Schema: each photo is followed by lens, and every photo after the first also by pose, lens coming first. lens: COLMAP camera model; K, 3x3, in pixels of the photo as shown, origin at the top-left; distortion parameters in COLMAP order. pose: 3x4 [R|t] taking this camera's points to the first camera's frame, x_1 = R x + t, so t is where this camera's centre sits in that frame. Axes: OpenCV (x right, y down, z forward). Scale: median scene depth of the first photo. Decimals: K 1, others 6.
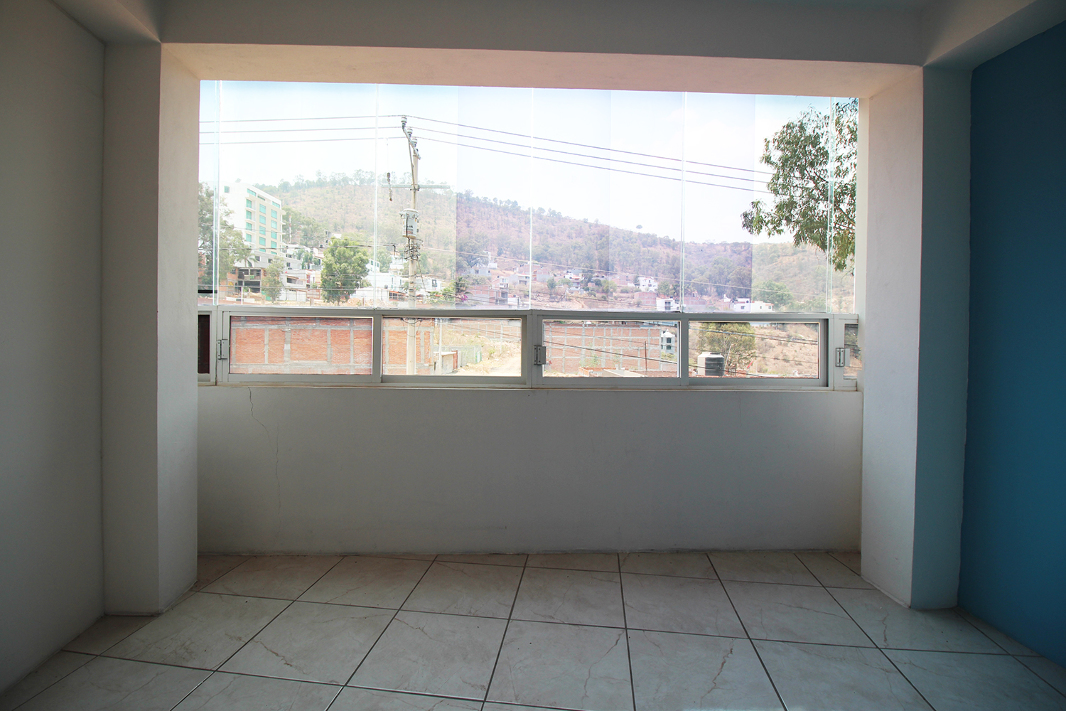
lens RADIAL K [[512.2, 0, 531.7], [0, 512.2, 335.9], [0, 0, 1]] dist [-0.000918, -0.000212]
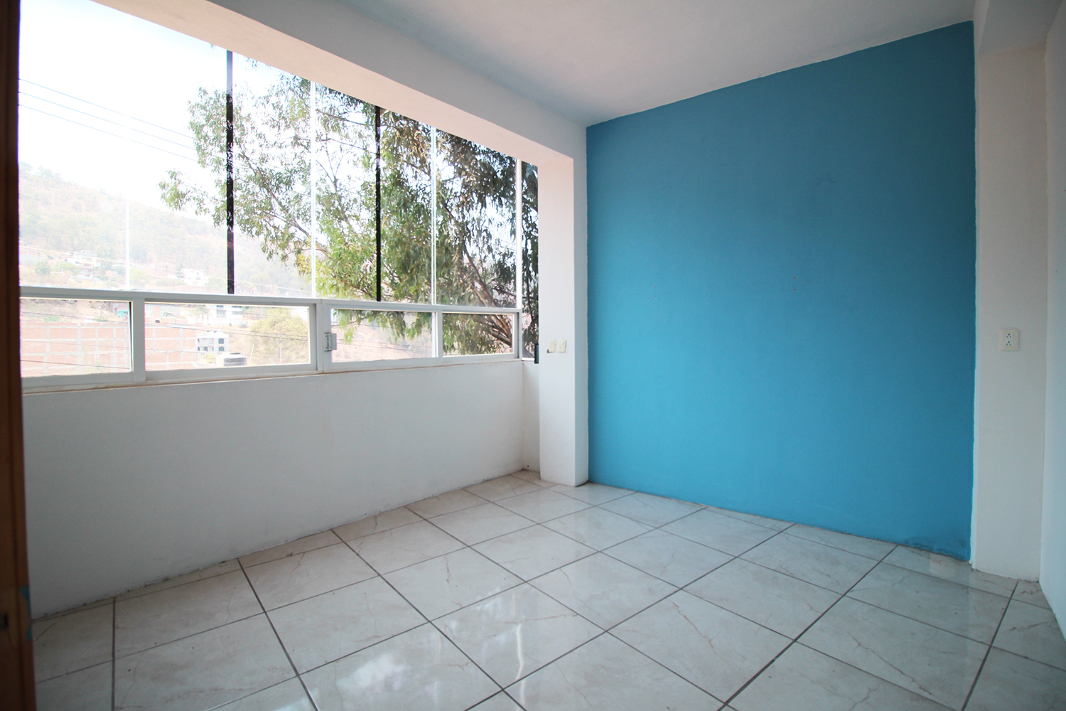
lens RADIAL K [[495.8, 0, 531.1], [0, 495.8, 340.6], [0, 0, 1]] dist [-0.001212, -0.000467]
pose [[0.682962, -0.030304, 0.729825, -0.284533], [0.020261, 0.999541, 0.022543, 0.014037], [-0.730173, -0.000609, 0.683262, 0.013888]]
